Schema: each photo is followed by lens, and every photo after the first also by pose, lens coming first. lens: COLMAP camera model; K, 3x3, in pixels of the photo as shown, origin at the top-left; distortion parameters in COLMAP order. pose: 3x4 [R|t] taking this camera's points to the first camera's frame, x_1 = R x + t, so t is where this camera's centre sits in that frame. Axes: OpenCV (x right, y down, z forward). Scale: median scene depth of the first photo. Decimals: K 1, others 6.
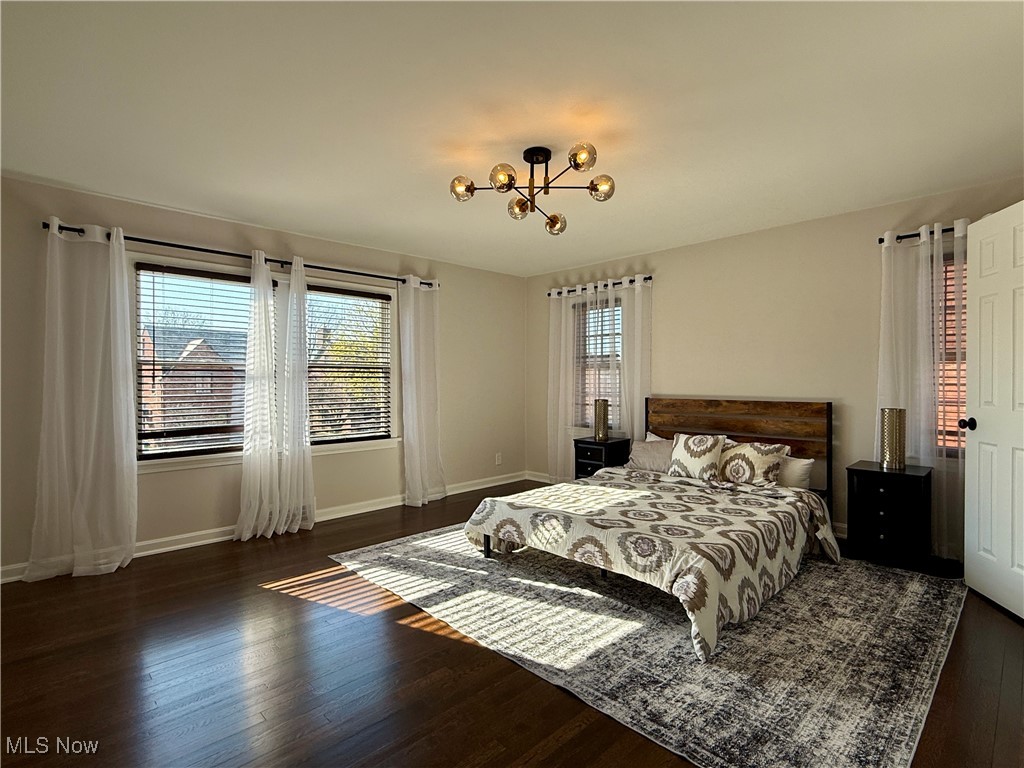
lens RADIAL K [[505.5, 0, 511.0], [0, 505.5, 384.5], [0, 0, 1]] dist [0.000993, 0.001191]
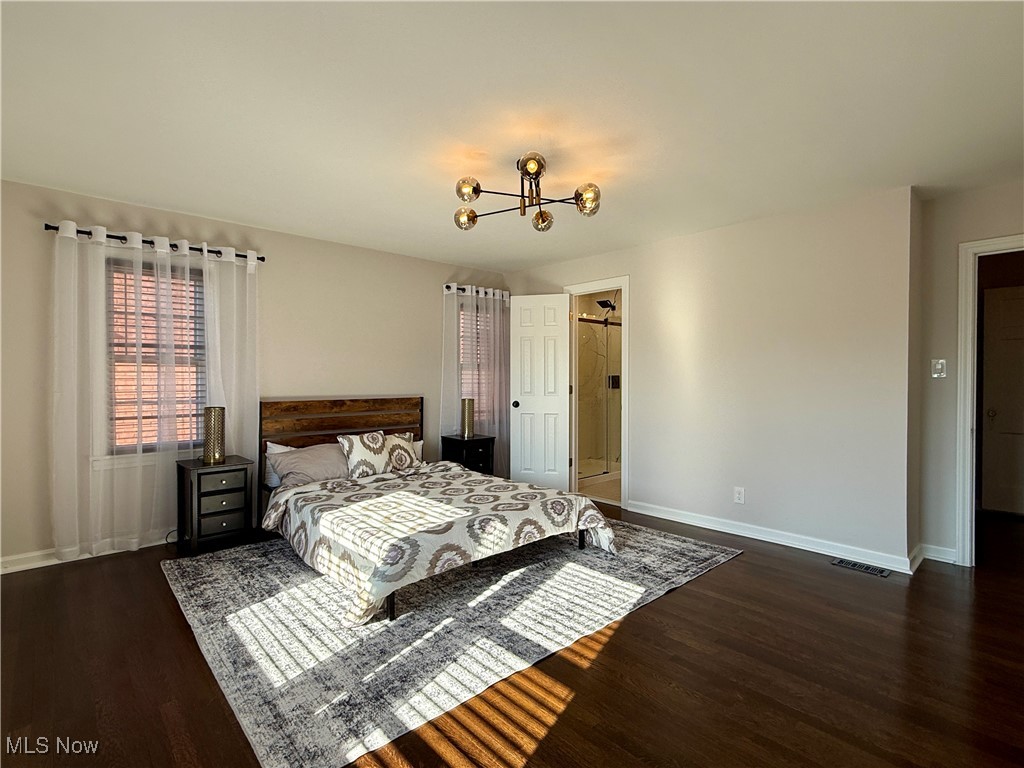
lens RADIAL K [[505.5, 0, 510.6], [0, 505.5, 382.7], [0, 0, 1]] dist [0.000993, 0.001191]
pose [[0.031042, -0.005284, 0.999504, -0.869150], [0.006599, 0.999965, 0.005082, -0.010350], [-0.999496, 0.006438, 0.031075, 0.888434]]
